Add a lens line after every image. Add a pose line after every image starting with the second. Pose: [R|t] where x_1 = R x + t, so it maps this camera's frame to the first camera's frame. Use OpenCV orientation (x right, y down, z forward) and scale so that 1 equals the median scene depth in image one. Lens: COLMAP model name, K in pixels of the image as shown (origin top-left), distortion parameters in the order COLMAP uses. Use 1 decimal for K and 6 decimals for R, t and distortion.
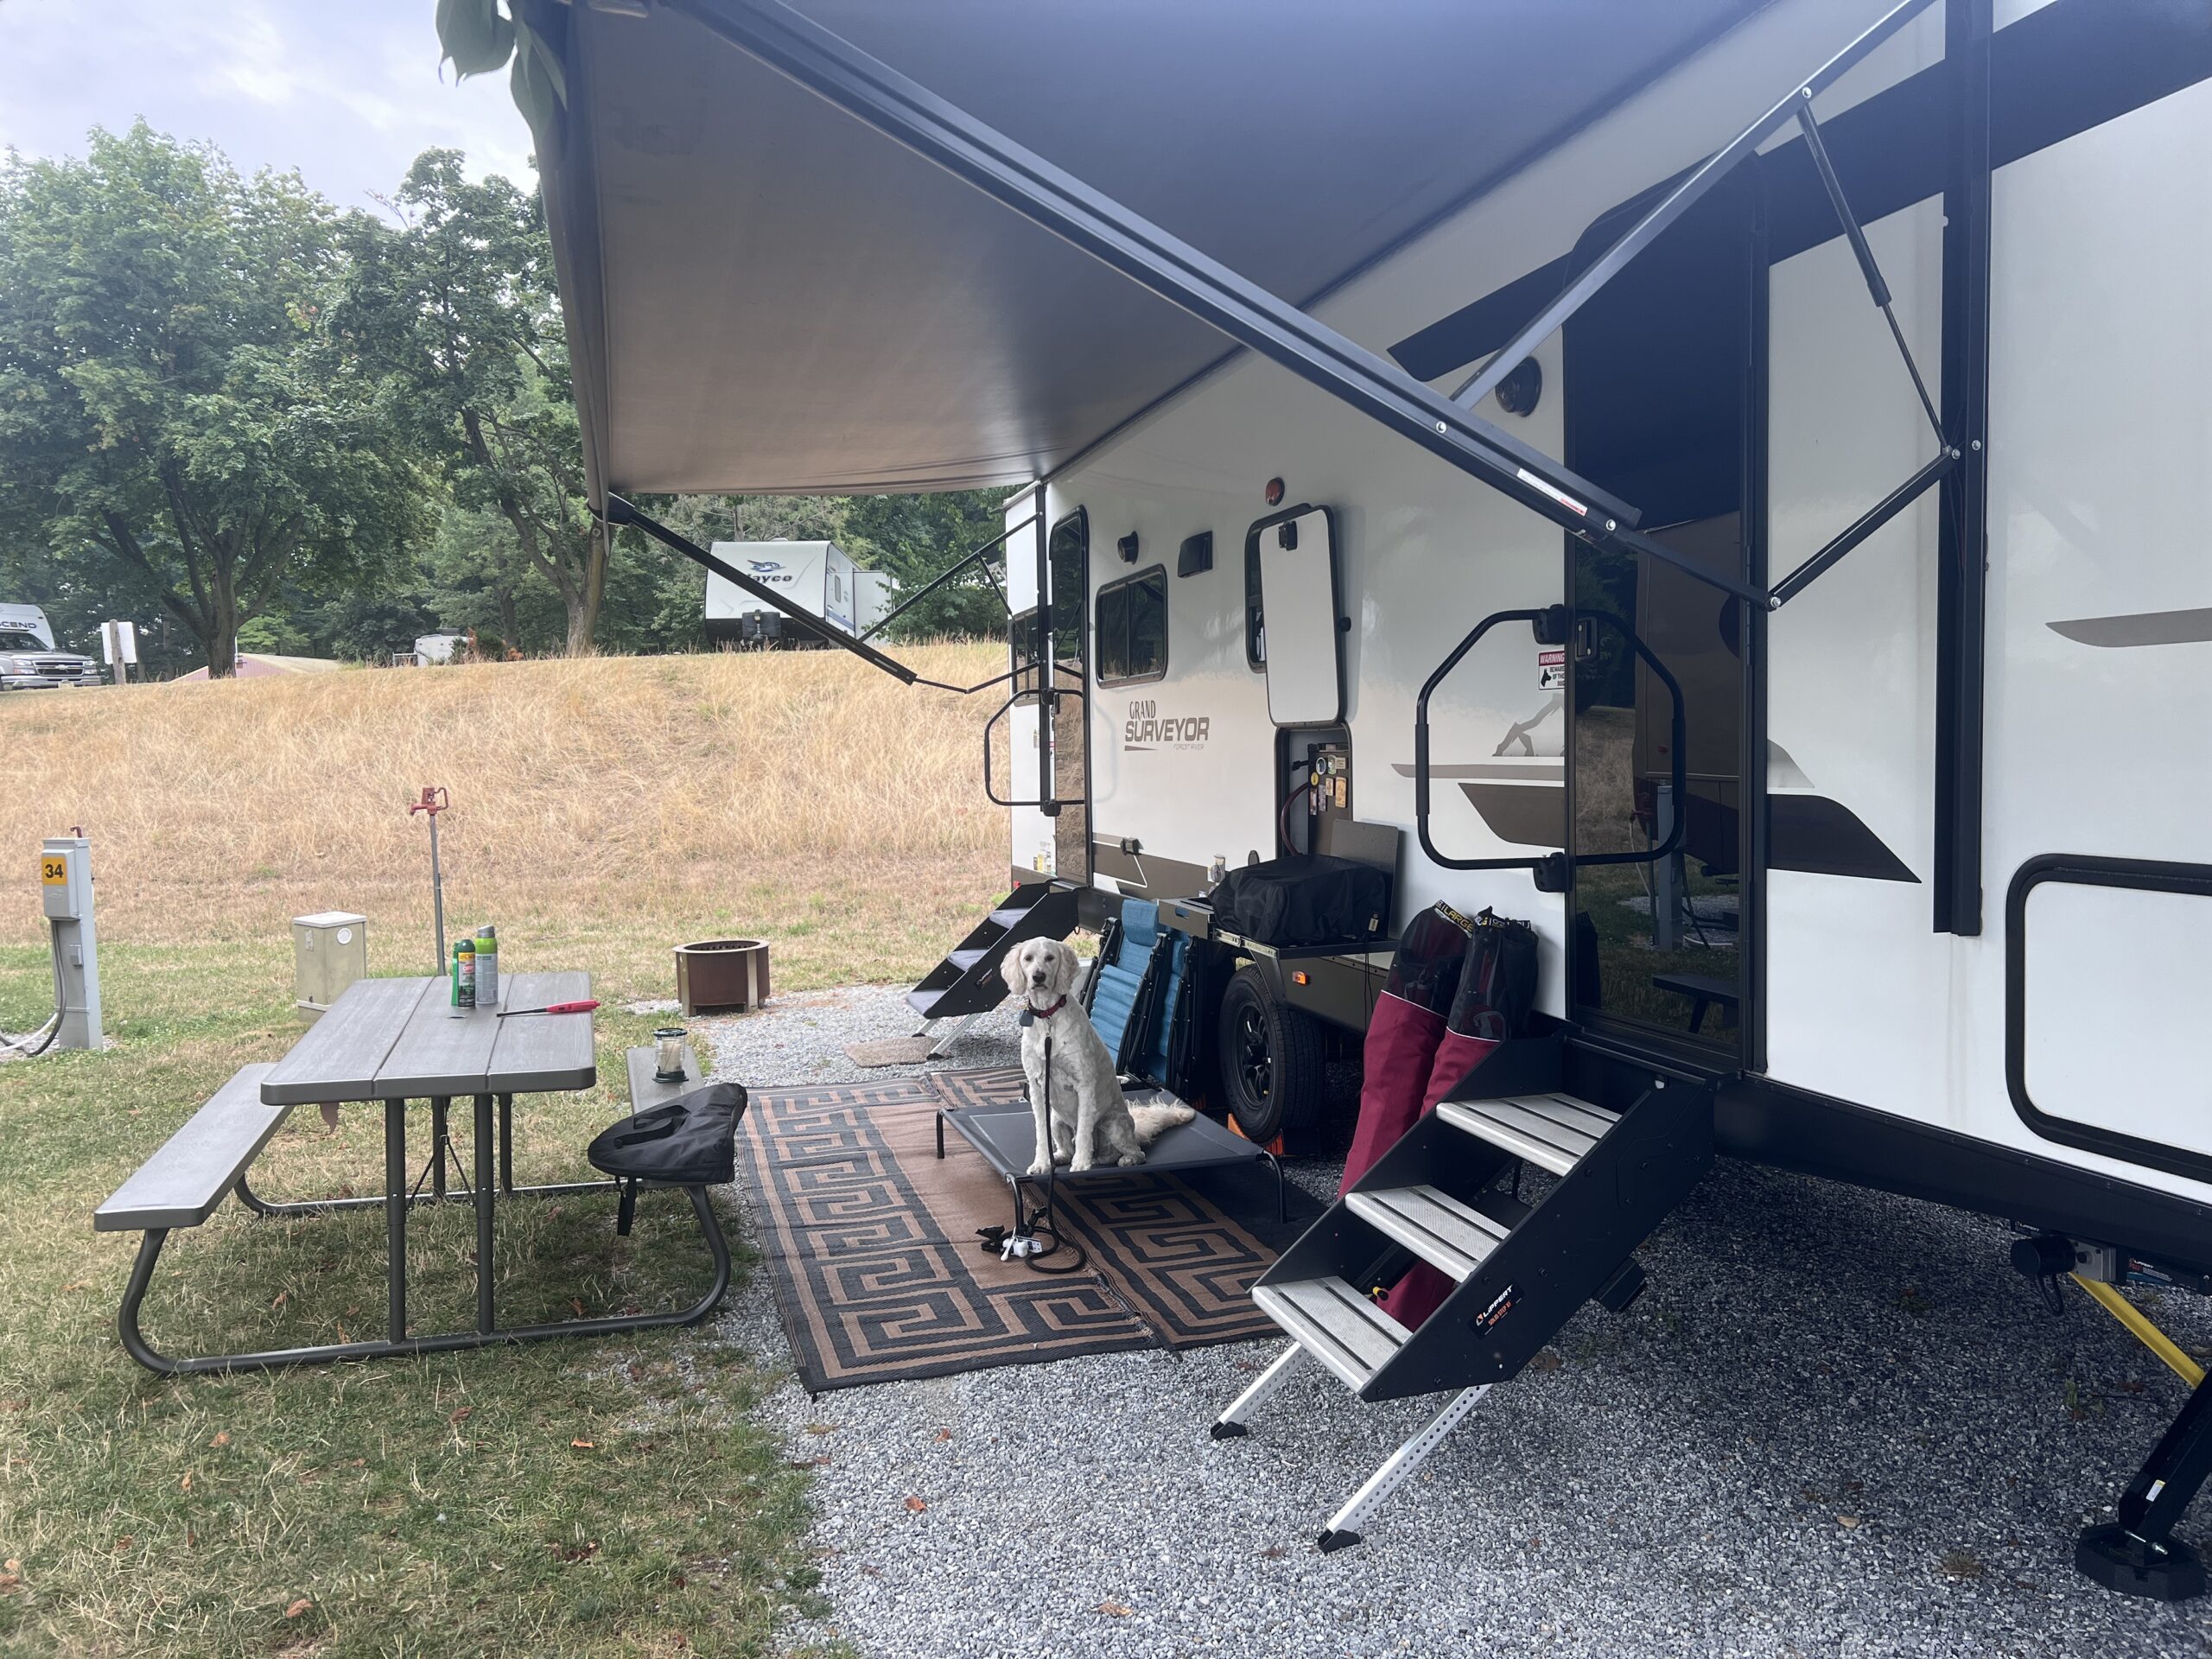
lens RADIAL K [[1638.5, 0, 1113.2], [0, 1638.5, 844.1], [0, 0, 1]] dist [0.033851, -0.026552]
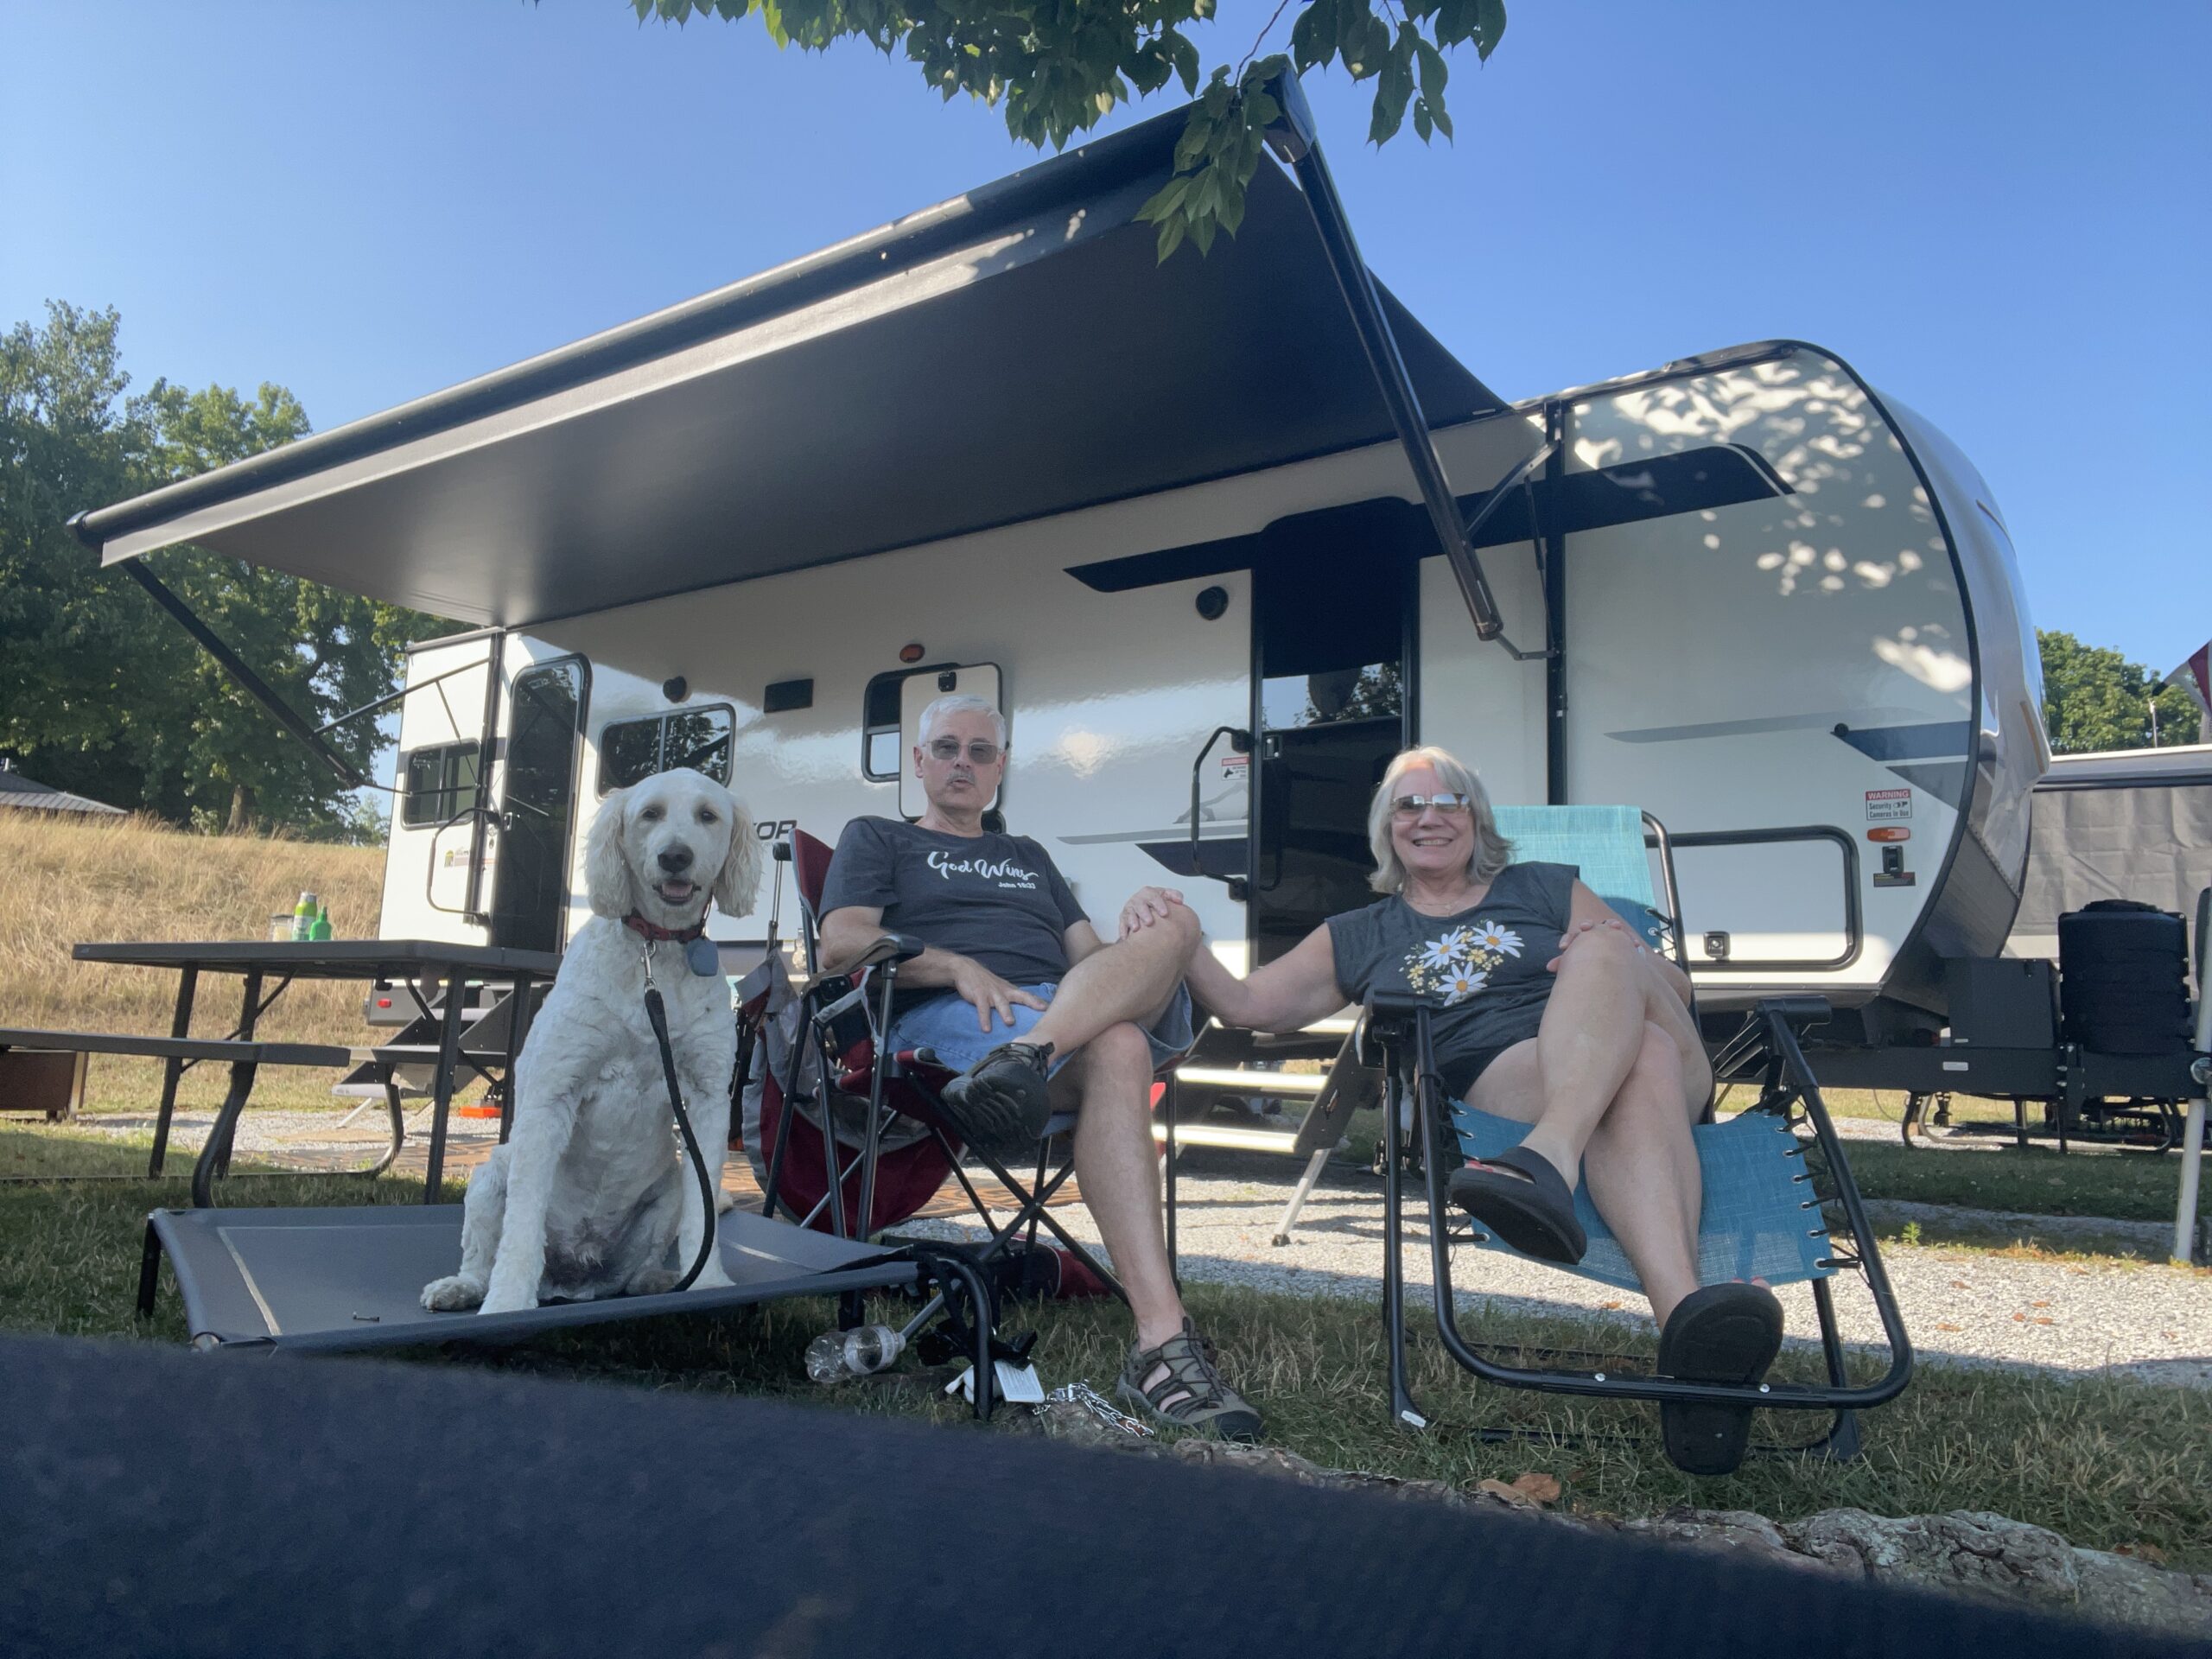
lens RADIAL K [[1507.5, 0, 1110.1], [0, 1507.5, 812.0], [0, 0, 1]] dist [0.006826, 0.001260]
pose [[0.770615, 0.139980, 0.621738, -0.678922], [-0.004754, 0.976815, -0.214031, 0.232376], [-0.637283, 0.161980, 0.753414, -0.035853]]
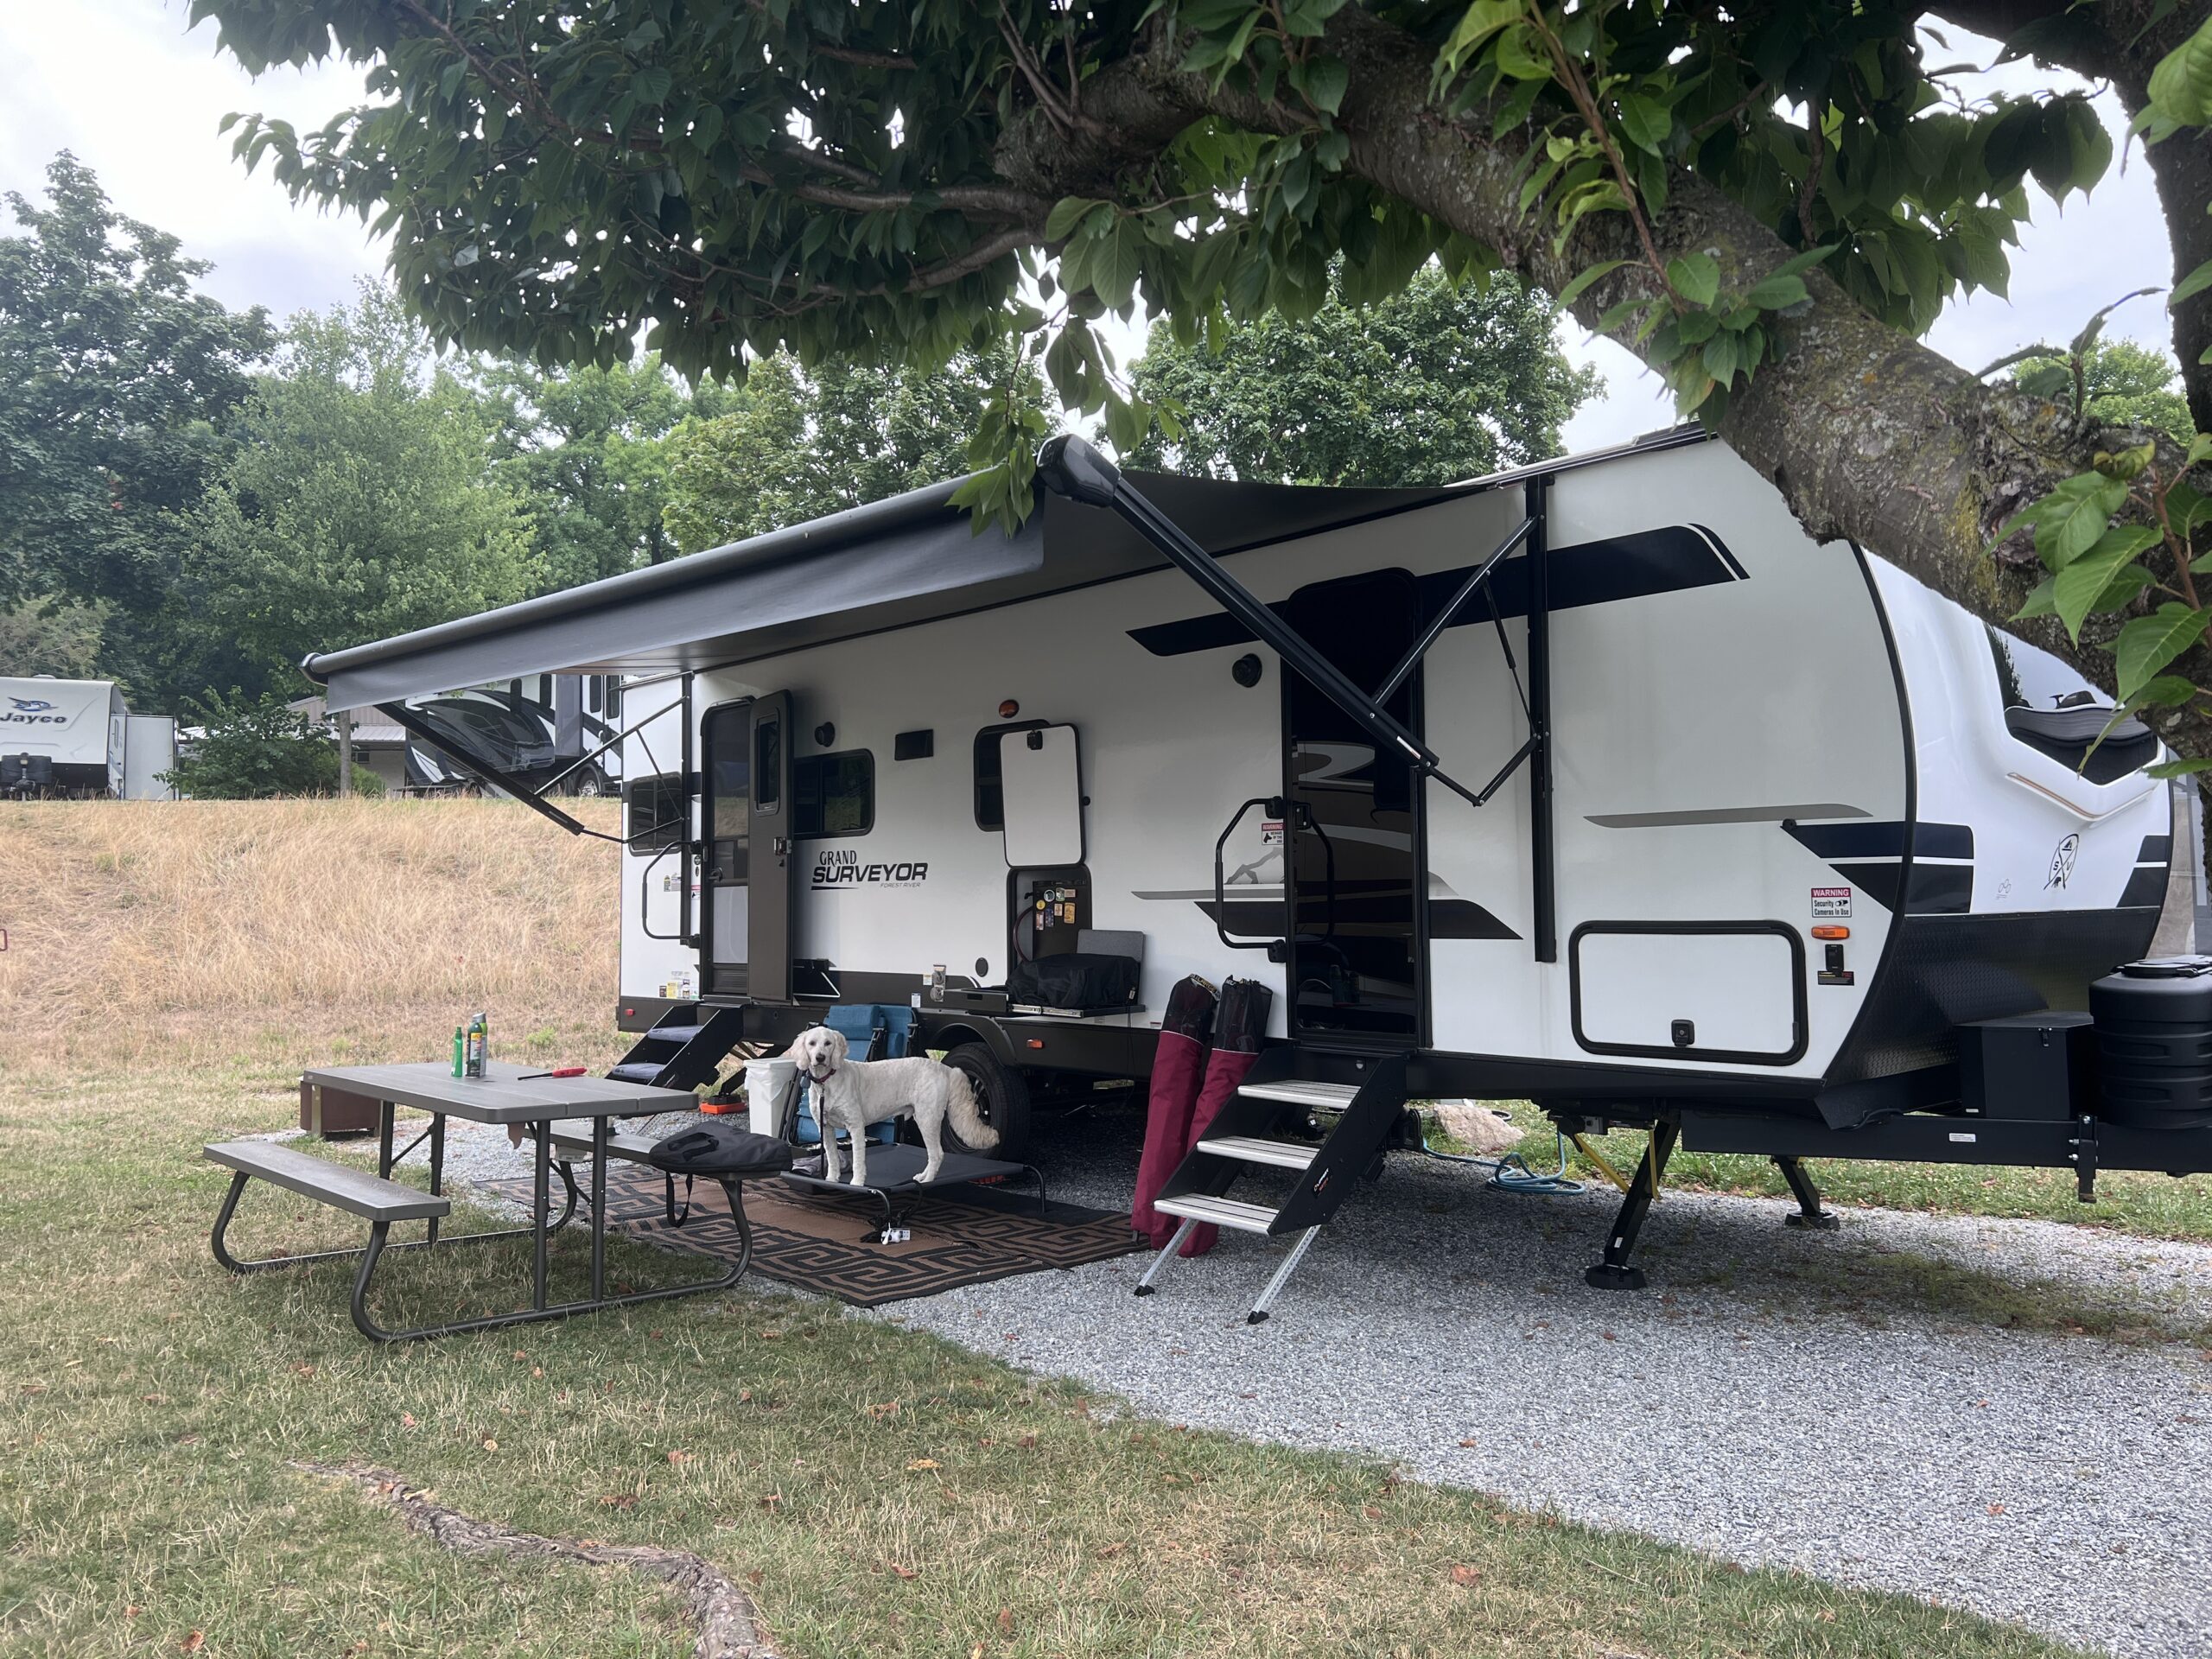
lens RADIAL K [[1638.5, 0, 1096.7], [0, 1638.5, 822.5], [0, 0, 1]] dist [0.033851, -0.026552]
pose [[0.902723, 0.028866, 0.429252, -0.568214], [0.021404, 0.993498, -0.111823, 0.062815], [-0.429689, 0.110133, 0.896236, -0.404945]]
